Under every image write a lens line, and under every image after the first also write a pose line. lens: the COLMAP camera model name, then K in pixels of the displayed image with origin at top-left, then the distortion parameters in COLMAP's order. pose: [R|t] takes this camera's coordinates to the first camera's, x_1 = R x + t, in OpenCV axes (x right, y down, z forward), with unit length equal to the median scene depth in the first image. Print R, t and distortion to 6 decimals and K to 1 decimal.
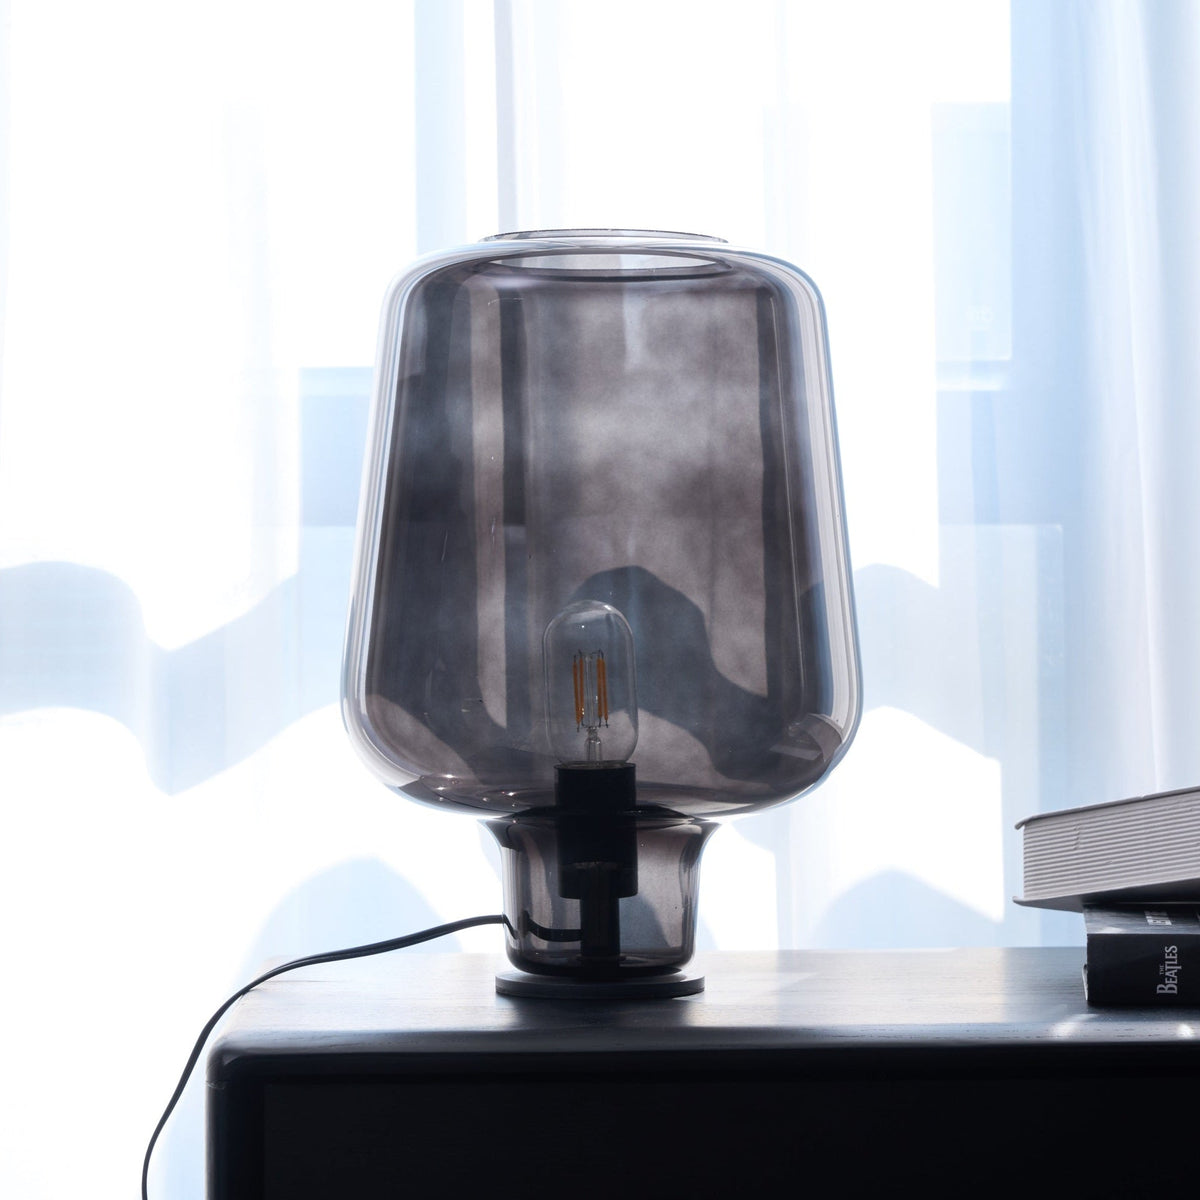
lens RADIAL K [[3580.4, 0, 600.0], [0, 3580.4, 600.0], [0, 0, 1]] dist [-0.043411, 0.330600]
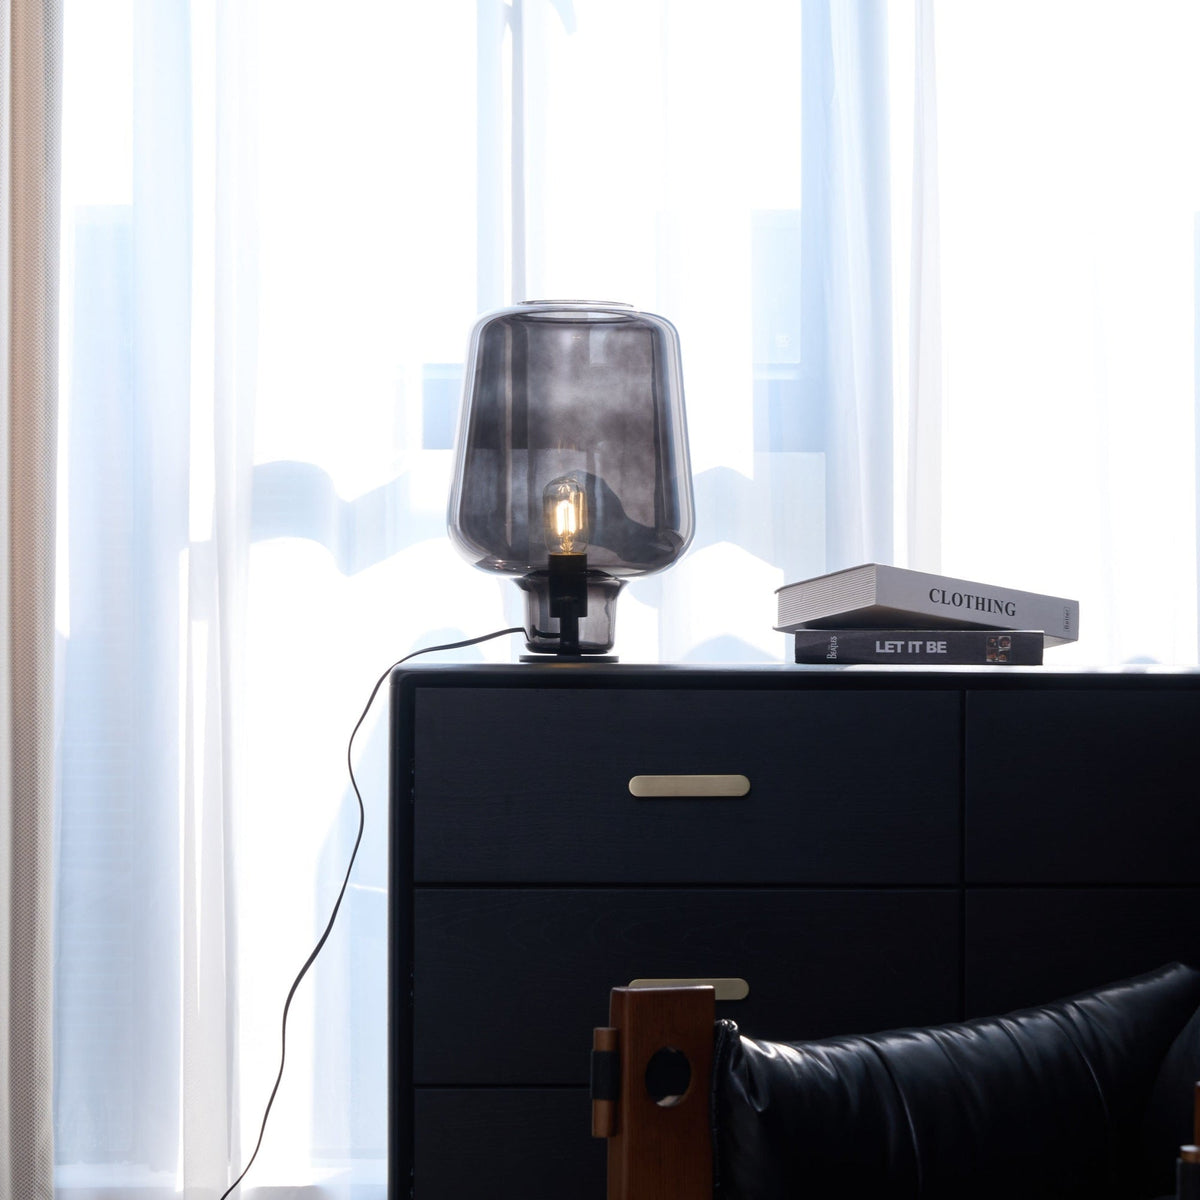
lens RADIAL K [[3580.4, 0, 600.0], [0, 3580.4, 600.0], [0, 0, 1]] dist [-0.043411, 0.330600]
pose [[0.999736, 0.011704, -0.019773, 0.059248], [-0.011687, 0.999931, 0.000936, 0.070425], [0.019782, -0.000704, 0.999804, -1.097107]]
